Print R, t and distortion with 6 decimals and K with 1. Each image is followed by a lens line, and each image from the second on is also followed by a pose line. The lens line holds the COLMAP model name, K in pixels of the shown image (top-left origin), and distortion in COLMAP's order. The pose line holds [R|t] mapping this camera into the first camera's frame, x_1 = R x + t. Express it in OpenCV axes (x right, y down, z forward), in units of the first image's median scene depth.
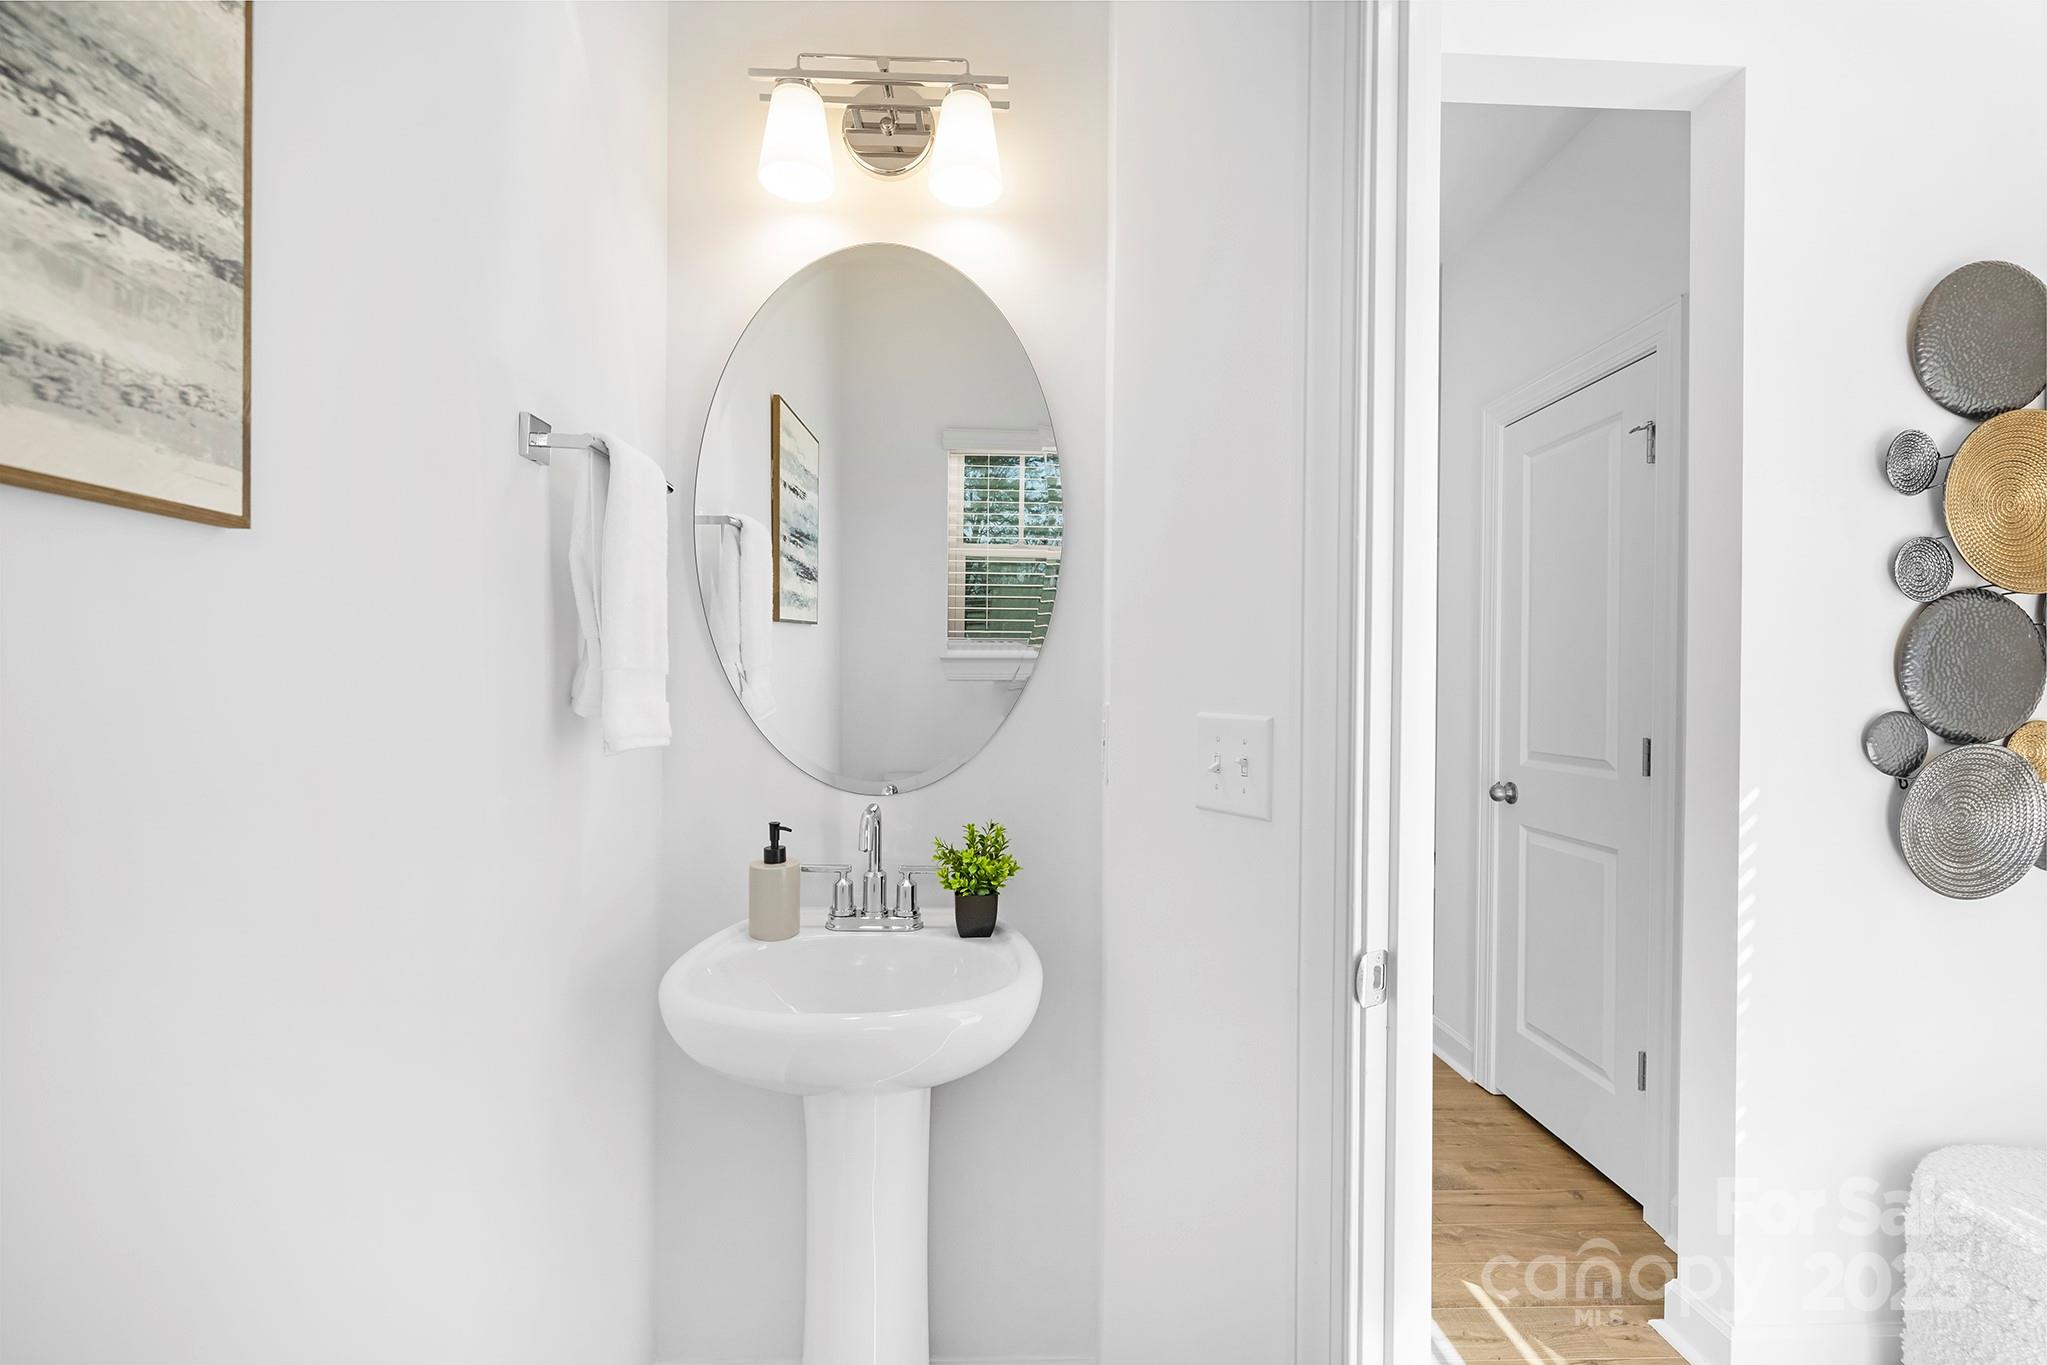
lens RADIAL K [[874.0, 0, 1025.3], [0, 874.0, 685.5], [0, 0, 1]] dist [0.003073, -0.000242]
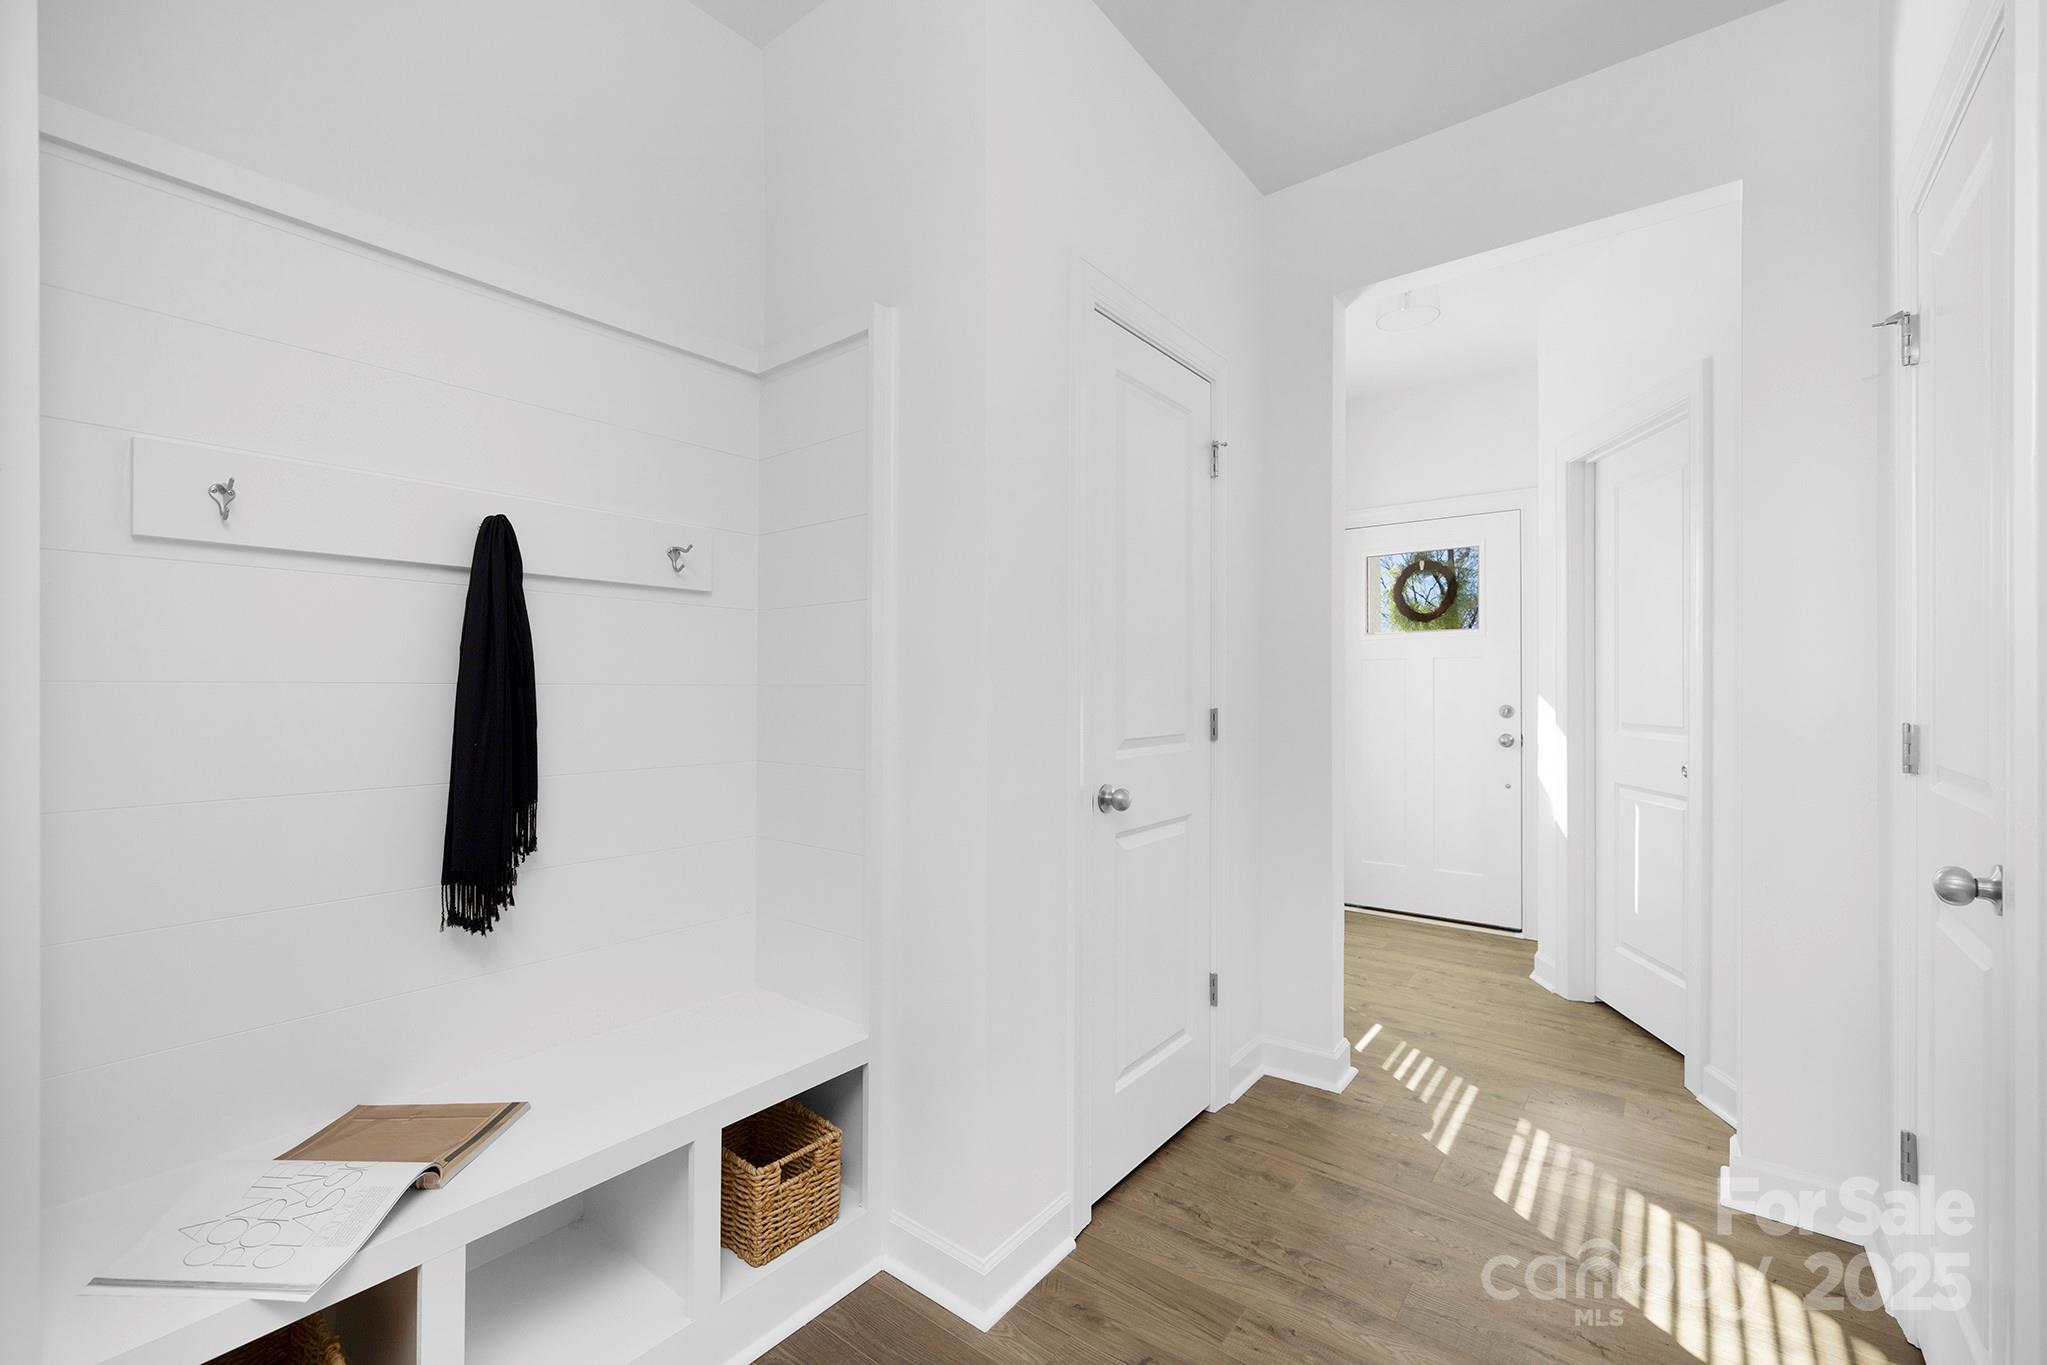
lens RADIAL K [[874.0, 0, 1019.6], [0, 874.0, 675.4], [0, 0, 1]] dist [0.003073, -0.000242]
pose [[-0.755250, -0.007111, 0.655399, 0.120290], [-0.002863, 0.999967, 0.007550, 0.007378], [-0.655431, 0.003826, -0.755245, 1.867904]]
